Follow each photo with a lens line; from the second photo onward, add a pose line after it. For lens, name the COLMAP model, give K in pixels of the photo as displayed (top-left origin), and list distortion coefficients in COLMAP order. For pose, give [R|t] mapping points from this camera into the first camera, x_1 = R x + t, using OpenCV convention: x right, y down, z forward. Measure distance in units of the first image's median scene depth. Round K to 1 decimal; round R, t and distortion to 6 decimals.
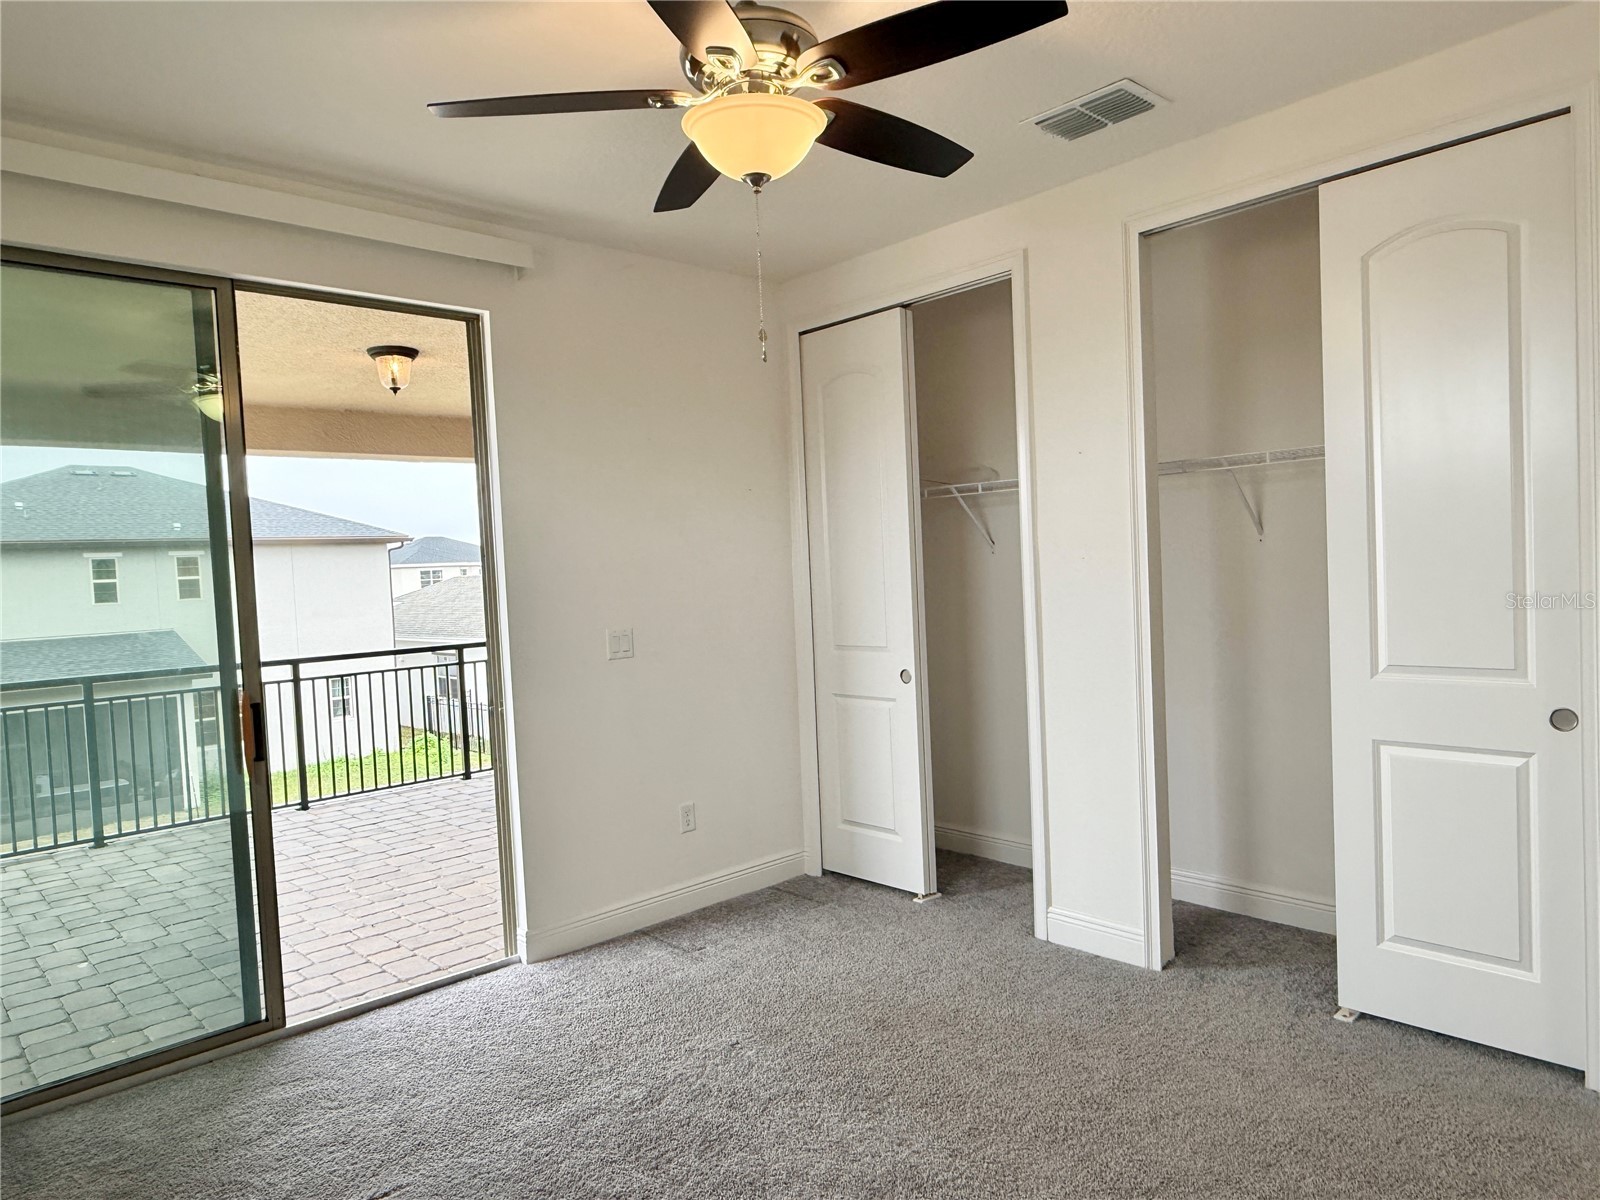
lens RADIAL K [[1059.1, 0, 800.0], [0, 1059.1, 600.0], [0, 0, 1]] dist [0.001457, -0.000486]
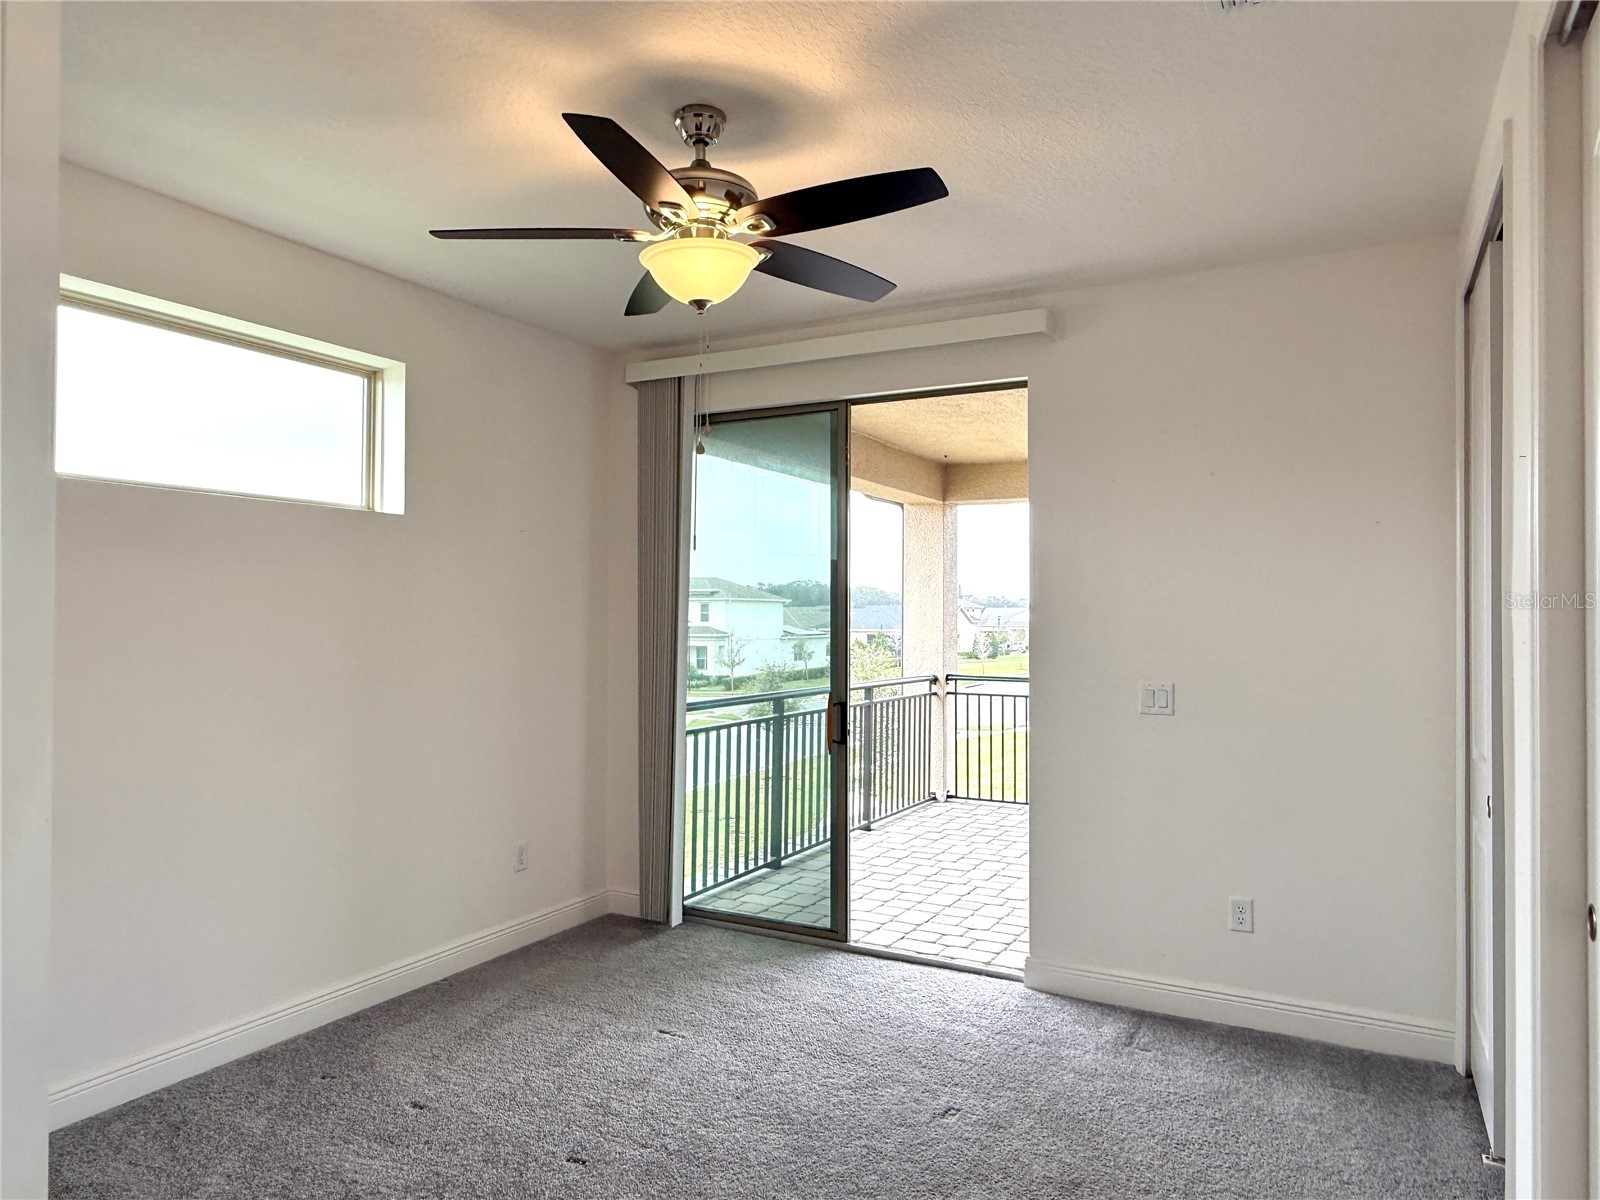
lens RADIAL K [[1058.2, 0, 797.3], [0, 1058.2, 588.2], [0, 0, 1]] dist [0.003229, 0.001316]
pose [[0.301143, 0.026954, -0.953198, 0.676541], [-0.054162, 0.998470, 0.011123, -0.052919], [0.952040, 0.048277, 0.302142, 0.450747]]
